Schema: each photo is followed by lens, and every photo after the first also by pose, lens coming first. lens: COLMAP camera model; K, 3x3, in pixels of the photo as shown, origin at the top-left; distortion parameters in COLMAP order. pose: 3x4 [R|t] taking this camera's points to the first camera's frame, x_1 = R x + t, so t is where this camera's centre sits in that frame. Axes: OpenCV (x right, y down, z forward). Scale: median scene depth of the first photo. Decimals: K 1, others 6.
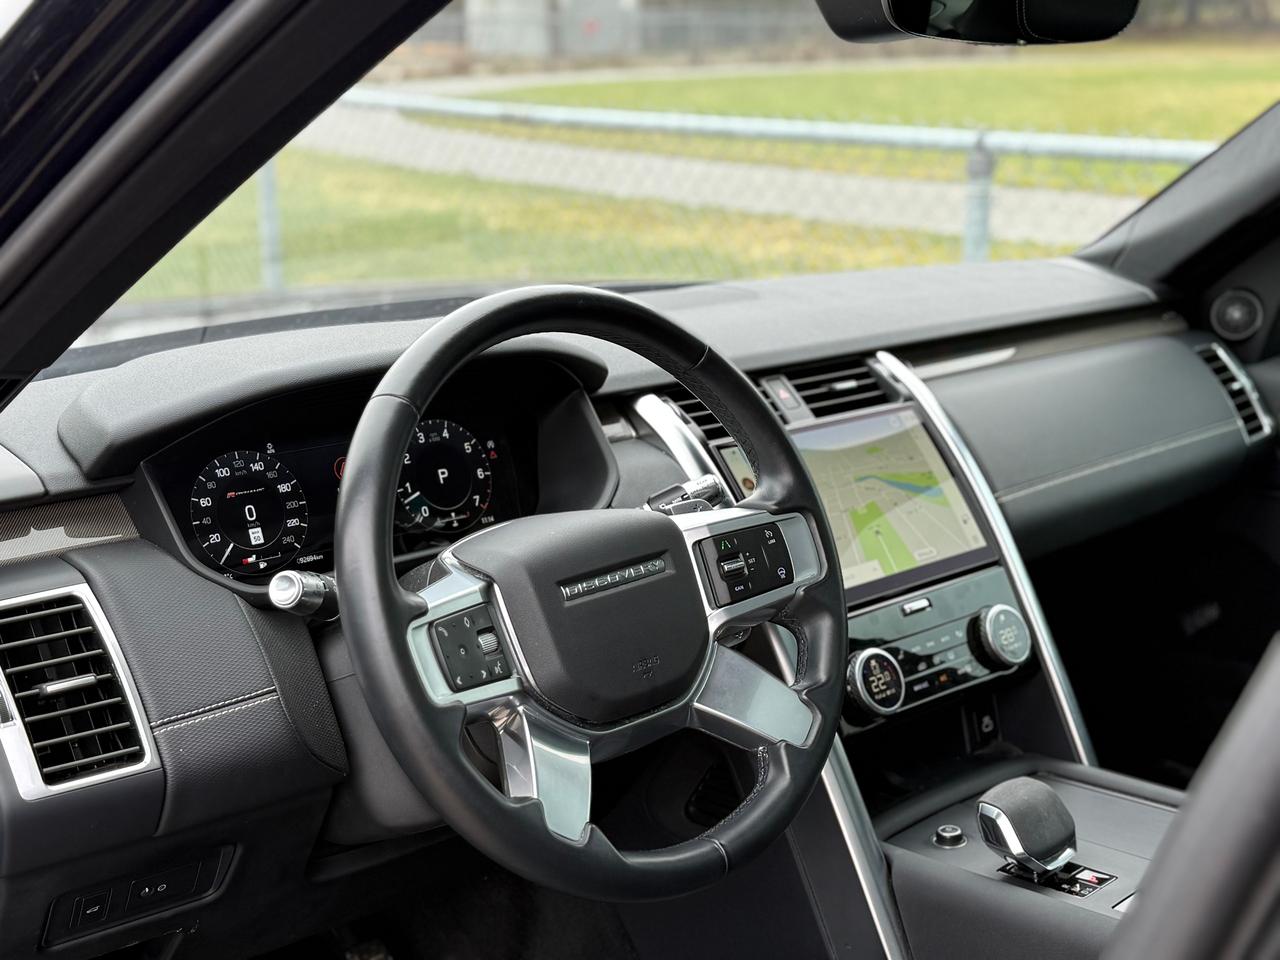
lens RADIAL K [[1753.0, 0, 640.0], [0, 1753.0, 480.0], [0, 0, 1]] dist [0.017566, 0.027692]
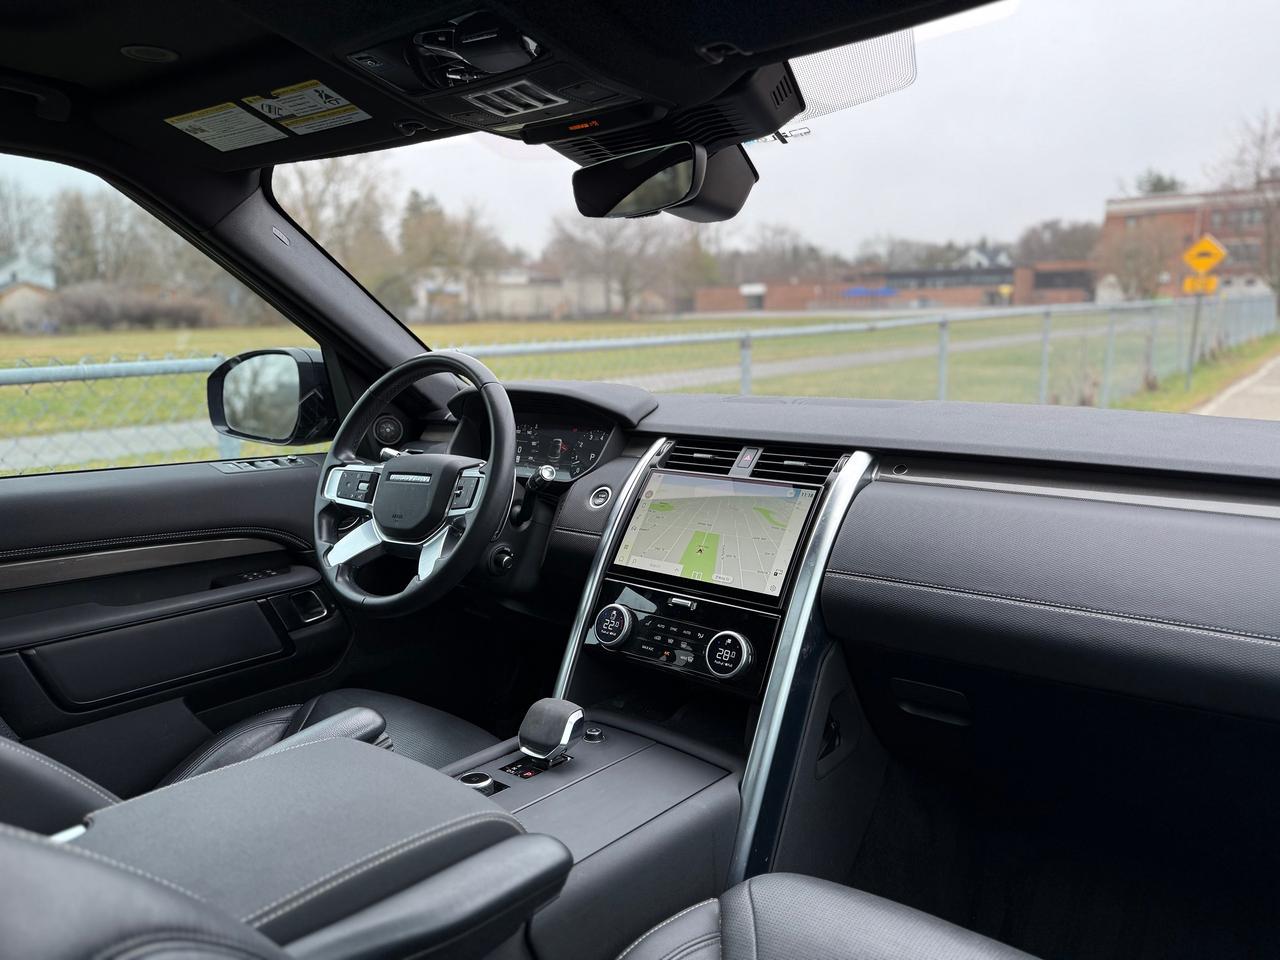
lens RADIAL K [[906.4, 0, 640.0], [0, 906.4, 480.0], [0, 0, 1]] dist [0.065169, -0.058331]
pose [[0.130924, 0.161381, -0.978169, 0.850743], [-0.210241, 0.968740, 0.131686, -0.116038], [0.968843, 0.188411, 0.160760, 0.801136]]
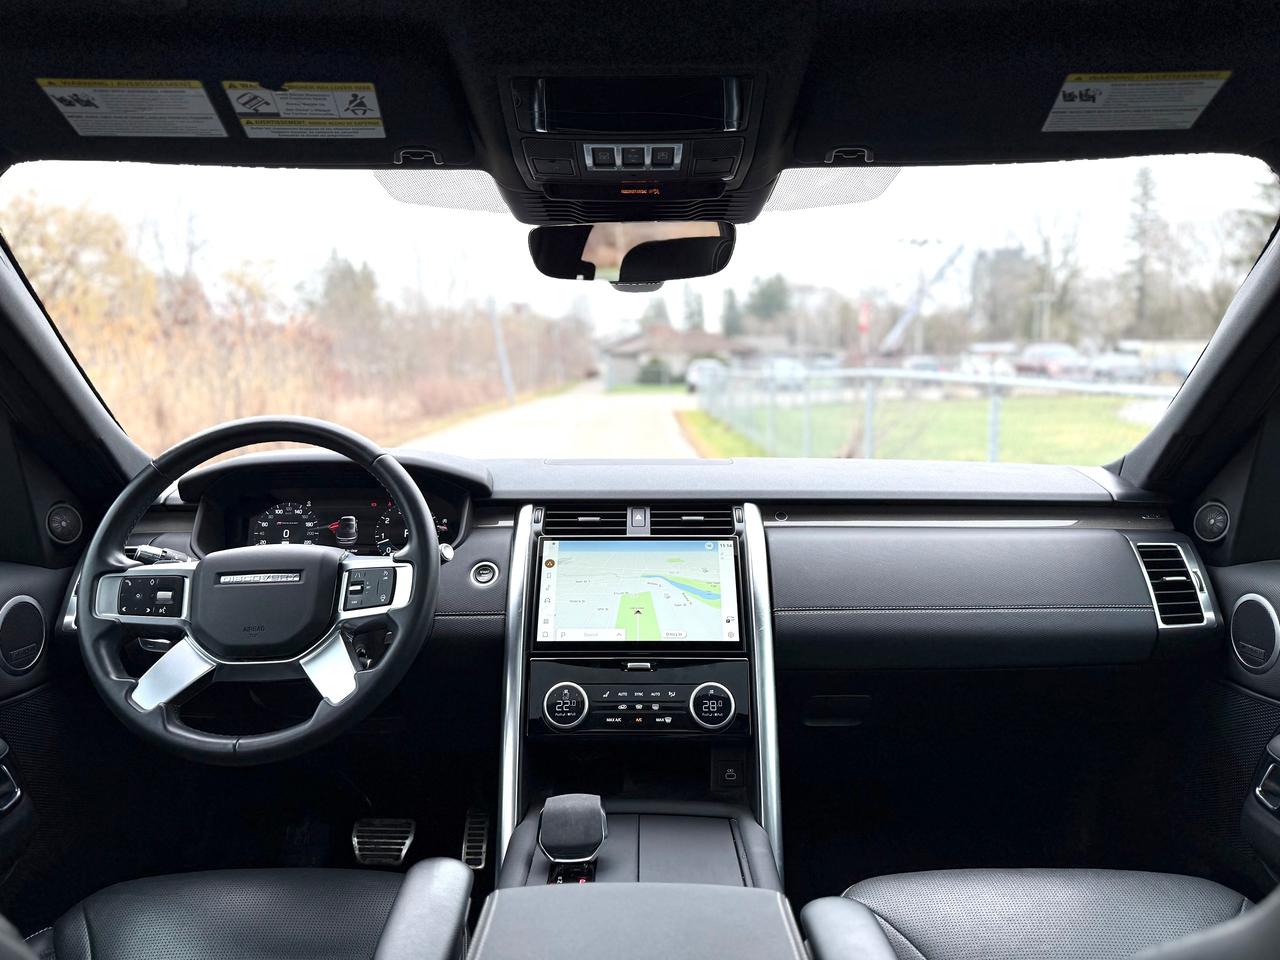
lens RADIAL K [[906.4, 0, 640.0], [0, 906.4, 480.0], [0, 0, 1]] dist [0.065169, -0.058331]
pose [[0.729348, 0.070954, -0.680453, 0.640763], [-0.157078, 0.985404, -0.065612, -0.030003], [0.665866, 0.154738, 0.729848, 0.413979]]
